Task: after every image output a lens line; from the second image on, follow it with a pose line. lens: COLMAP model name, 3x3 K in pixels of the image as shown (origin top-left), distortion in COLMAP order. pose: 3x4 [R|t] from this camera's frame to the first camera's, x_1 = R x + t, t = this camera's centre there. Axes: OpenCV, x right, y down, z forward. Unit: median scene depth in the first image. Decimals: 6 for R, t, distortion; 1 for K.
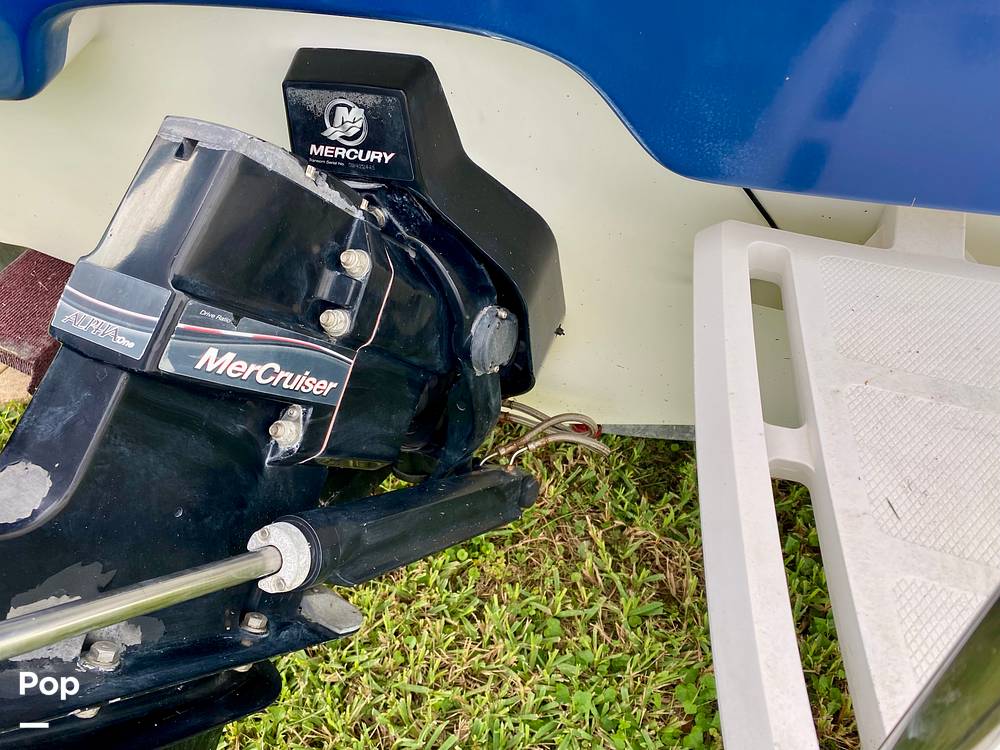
lens RADIAL K [[772.6, 0, 500.0], [0, 772.6, 375.0], [0, 0, 1]] dist [0.004817, -0.001917]
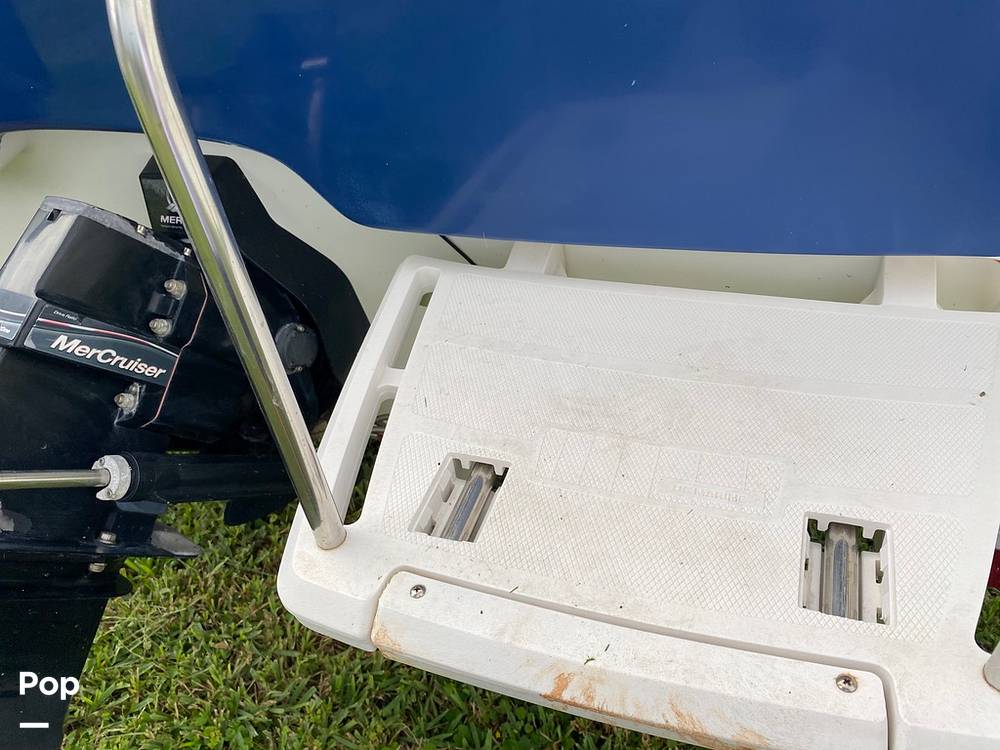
lens RADIAL K [[772.6, 0, 500.0], [0, 772.6, 375.0], [0, 0, 1]] dist [0.004817, -0.001917]
pose [[0.999668, -0.022073, -0.013324, 0.460573], [0.020468, 0.993666, -0.110495, 0.201931], [0.015678, 0.110186, 0.993787, -0.474687]]
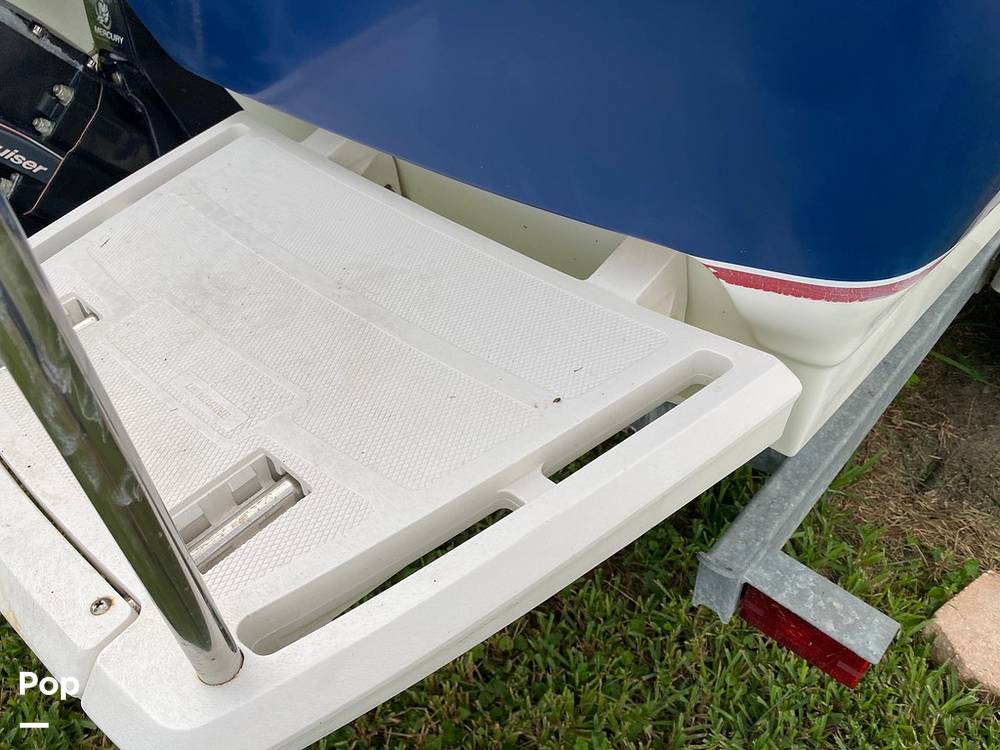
lens RADIAL K [[772.6, 0, 500.0], [0, 772.6, 375.0], [0, 0, 1]] dist [0.004817, -0.001917]
pose [[0.918602, 0.291535, -0.266792, 1.240095], [-0.291535, 0.955701, 0.040540, 0.083479], [0.266792, 0.040539, 0.962901, -0.289450]]
